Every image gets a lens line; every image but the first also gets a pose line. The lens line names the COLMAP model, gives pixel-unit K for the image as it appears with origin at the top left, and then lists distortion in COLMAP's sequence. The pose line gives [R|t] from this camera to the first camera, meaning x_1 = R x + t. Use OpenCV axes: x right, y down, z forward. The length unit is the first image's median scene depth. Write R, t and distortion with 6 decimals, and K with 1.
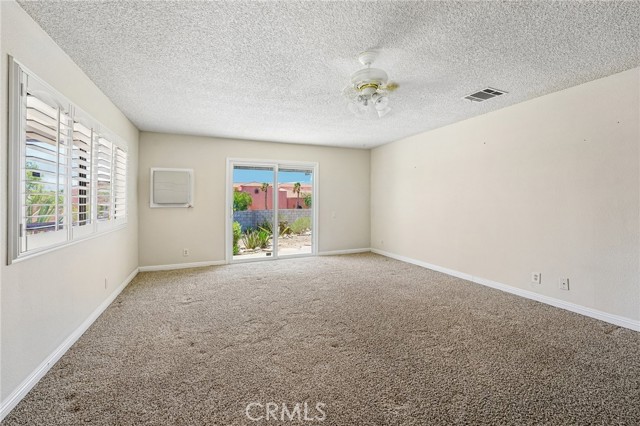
lens RADIAL K [[263.9, 0, 313.3], [0, 263.9, 199.4], [0, 0, 1]] dist [-0.026573, 0.000979]
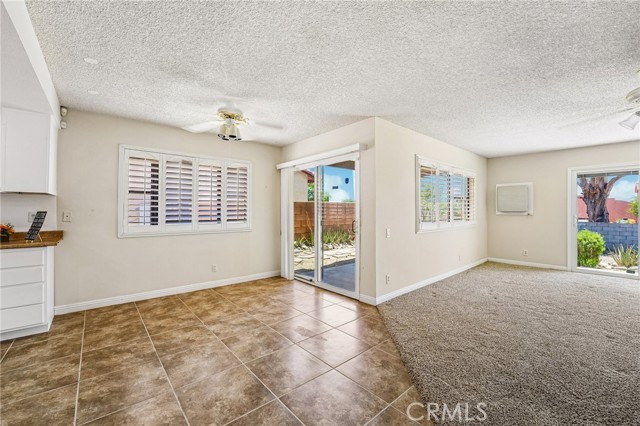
lens RADIAL K [[263.9, 0, 321.6], [0, 263.9, 208.2], [0, 0, 1]] dist [-0.026573, 0.000979]
pose [[0.310981, -0.001826, -0.950414, 0.388080], [0.005552, 0.999985, -0.000105, -0.005933], [0.950400, -0.005244, 0.310986, -0.280274]]
